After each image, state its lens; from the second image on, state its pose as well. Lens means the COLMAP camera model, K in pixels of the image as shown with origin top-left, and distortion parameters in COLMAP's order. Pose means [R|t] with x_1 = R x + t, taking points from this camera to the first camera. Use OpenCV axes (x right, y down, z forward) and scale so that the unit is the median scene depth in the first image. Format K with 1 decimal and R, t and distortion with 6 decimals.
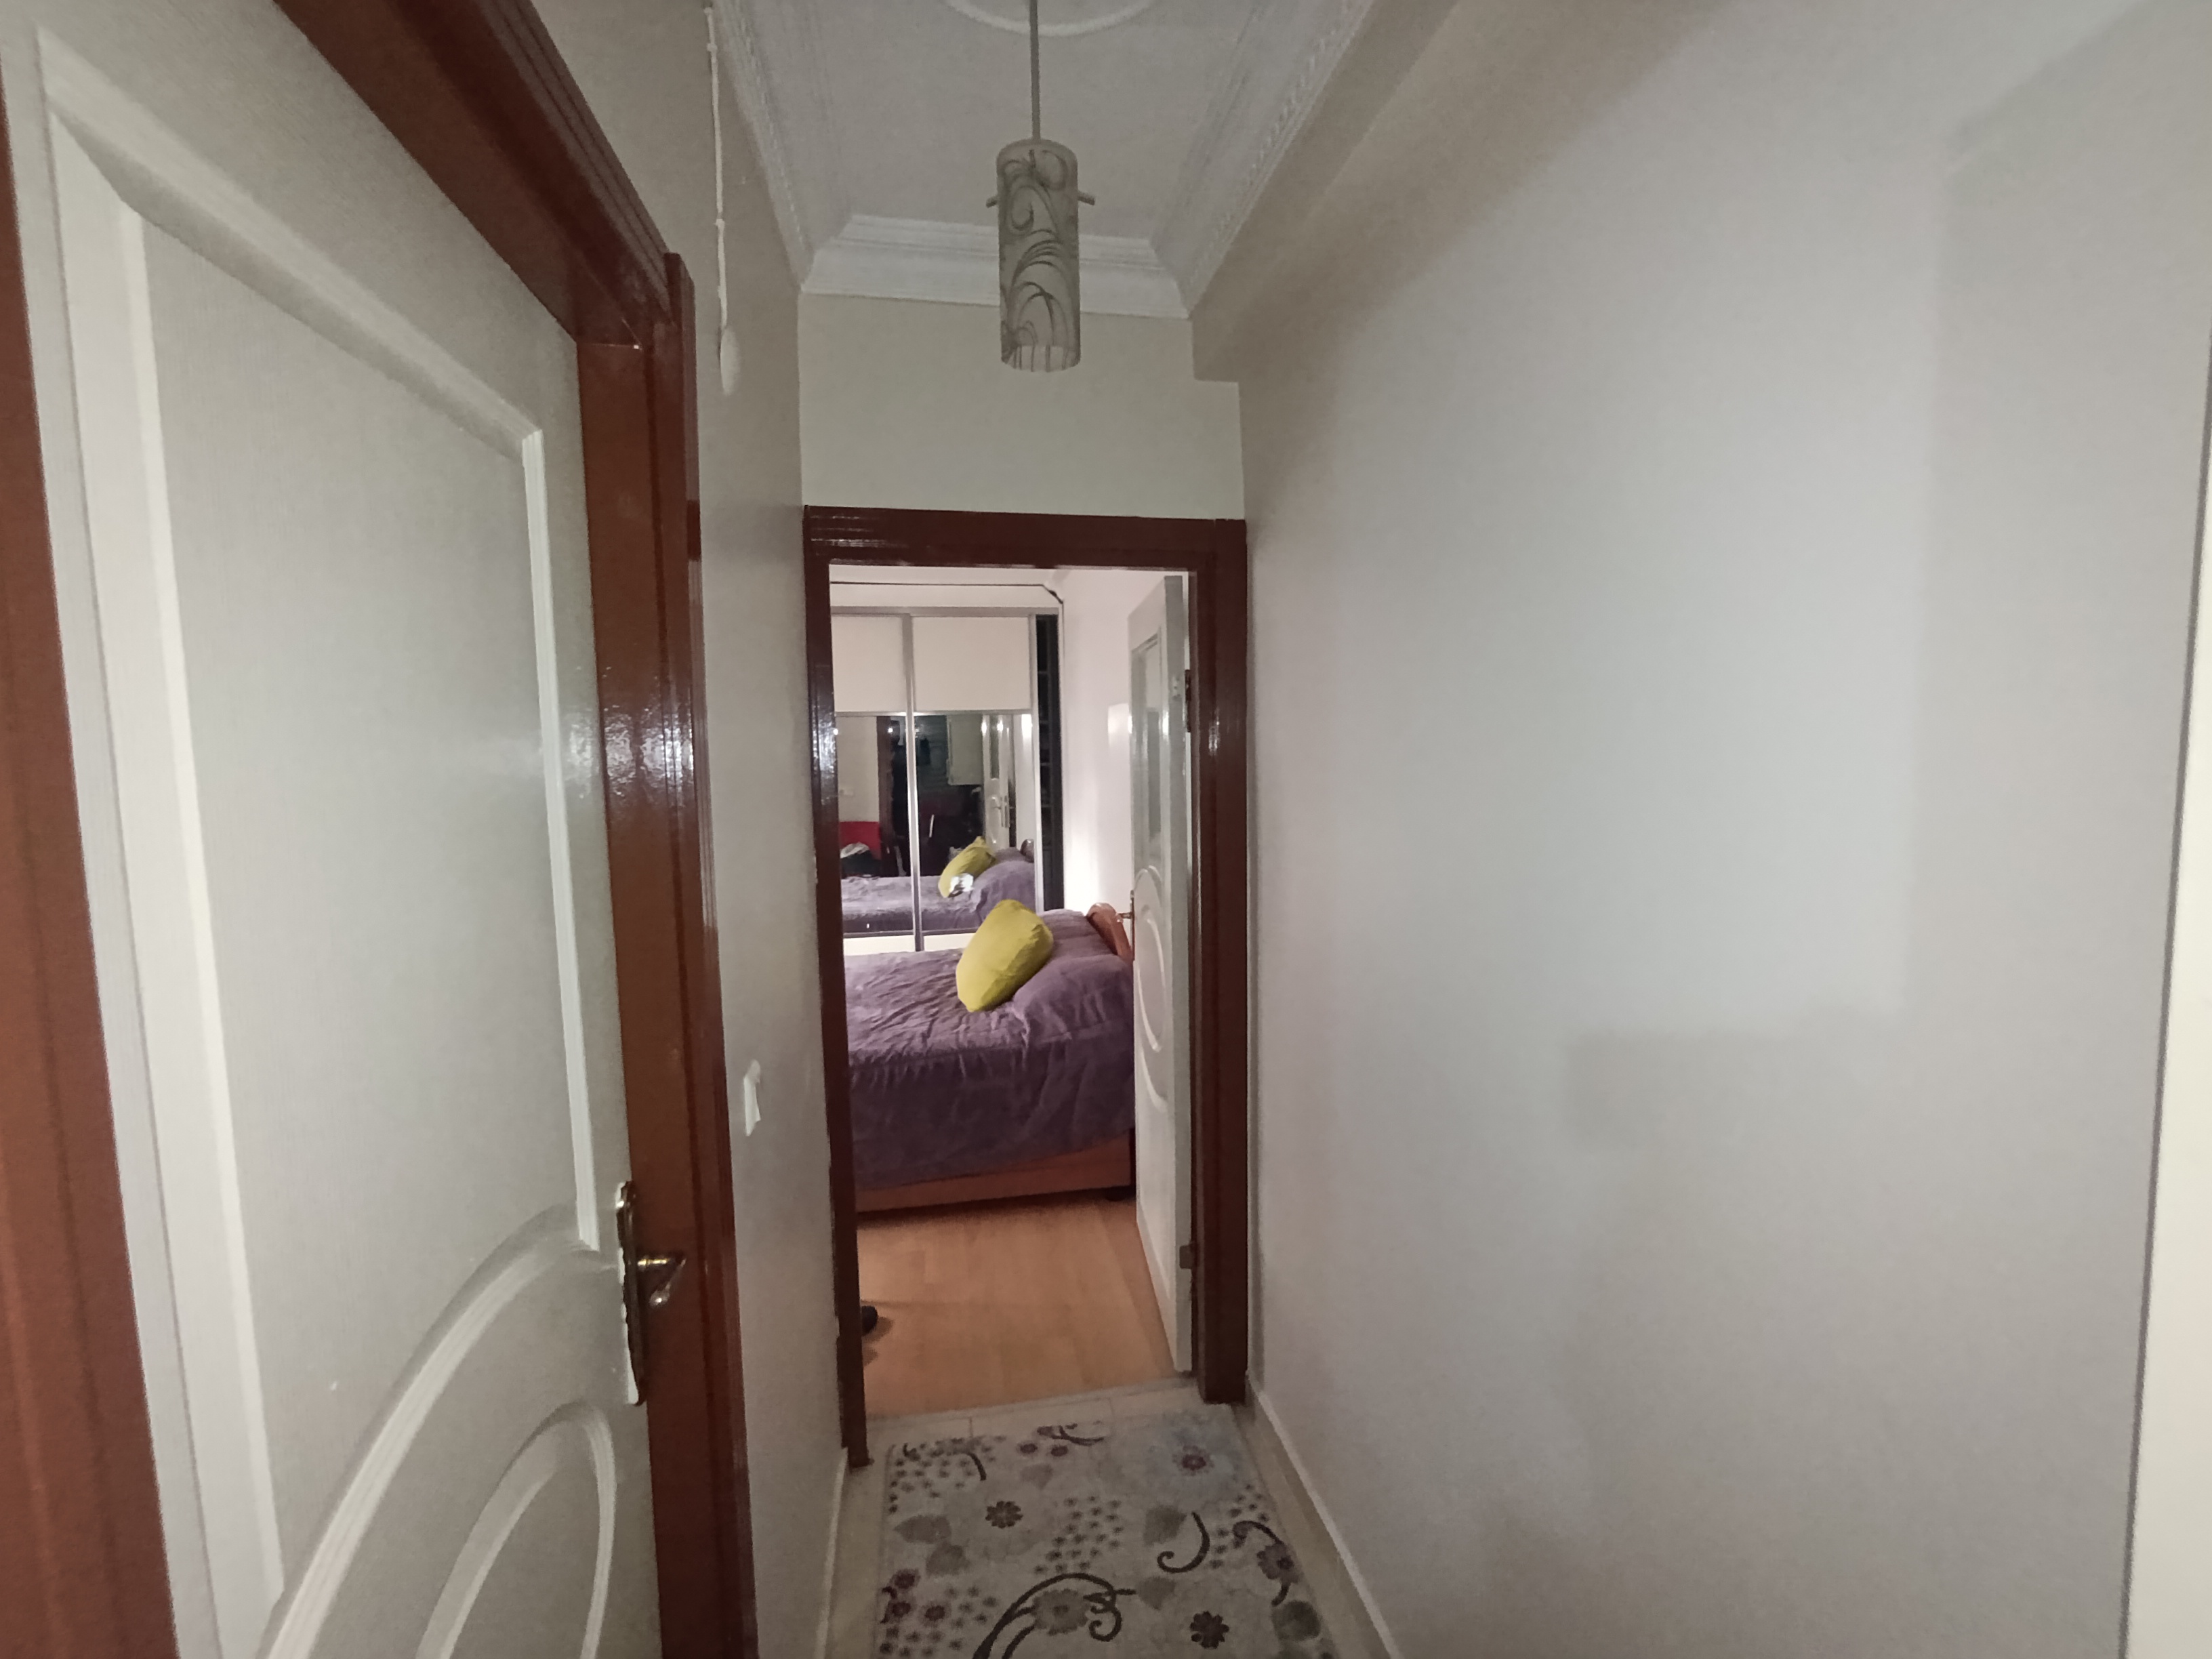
lens RADIAL K [[1004.9, 0, 1120.5], [0, 1004.9, 816.7], [0, 0, 1]] dist [-0.036501, 0.028150]
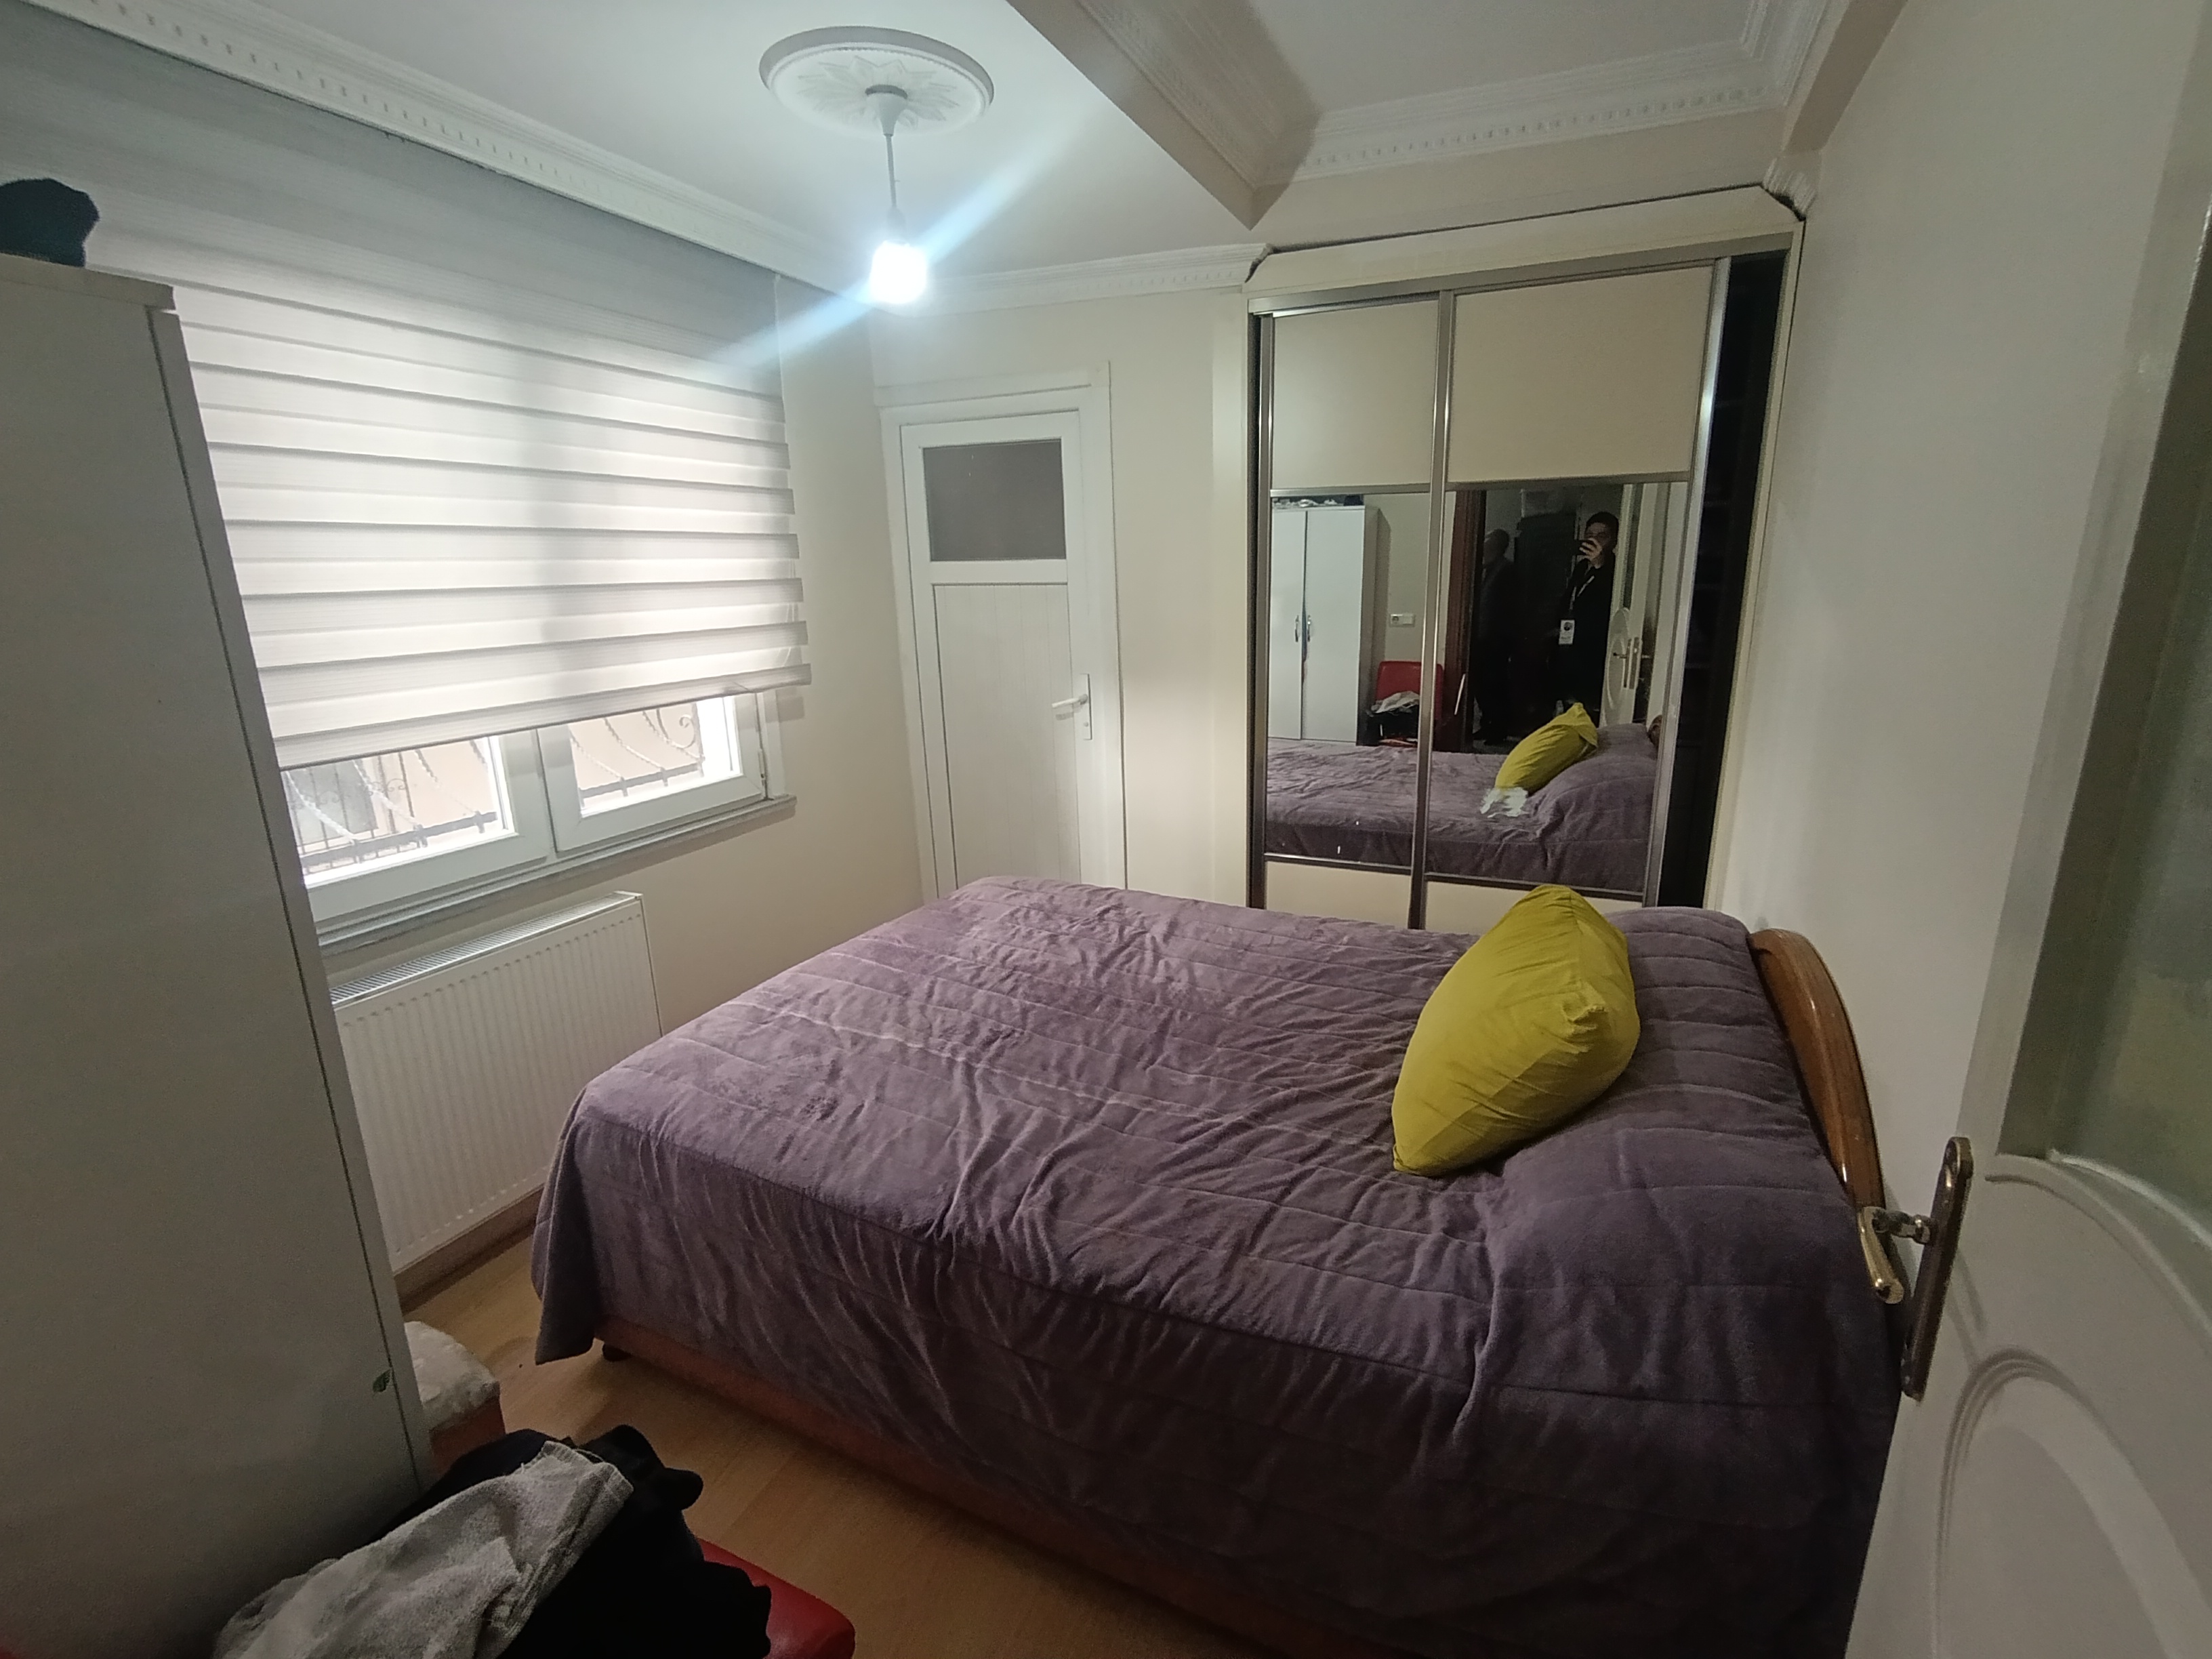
lens RADIAL K [[1004.9, 0, 1120.5], [0, 1004.9, 816.7], [0, 0, 1]] dist [-0.036501, 0.028150]
pose [[0.815158, 0.147453, -0.560157, -0.025961], [-0.045483, 0.980364, 0.191877, -0.030971], [0.577451, -0.130933, 0.805858, 0.583467]]
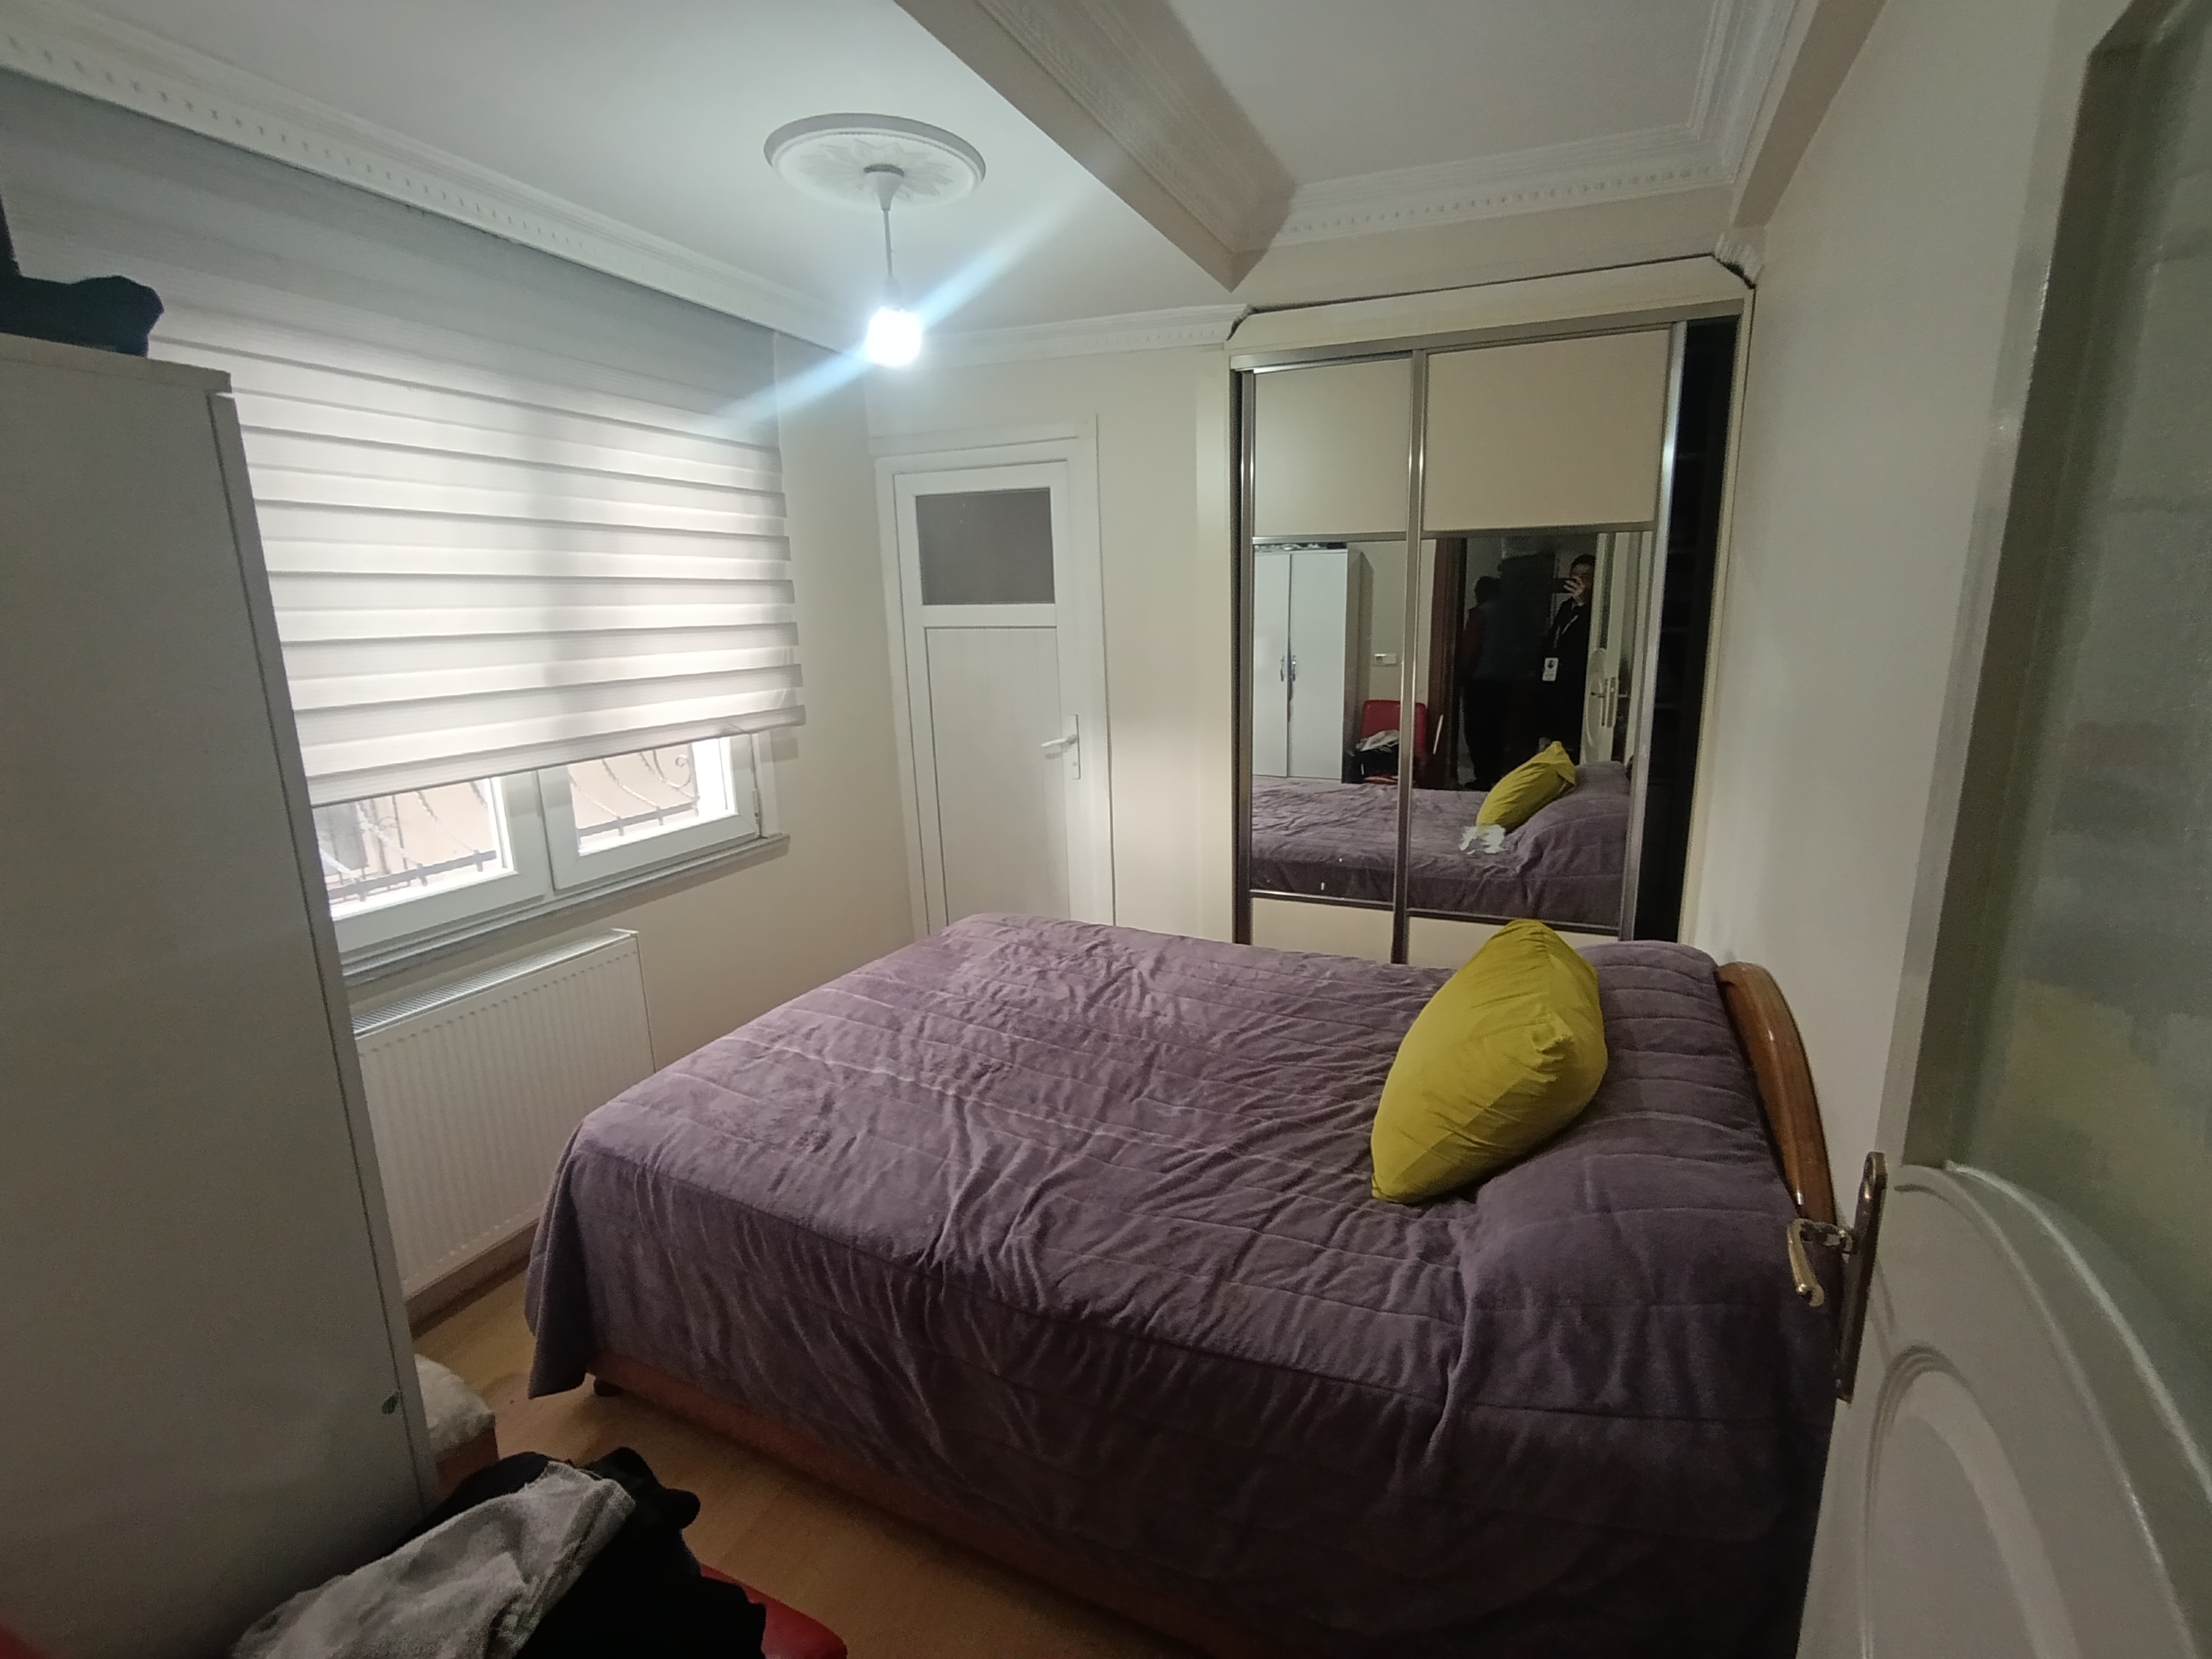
lens RADIAL K [[1004.9, 0, 1120.5], [0, 1004.9, 816.7], [0, 0, 1]] dist [-0.036501, 0.028150]
pose [[0.820715, 0.125680, -0.557344, -0.014887], [-0.045198, 0.986730, 0.155949, -0.035343], [0.569548, -0.102799, 0.815504, 0.571179]]
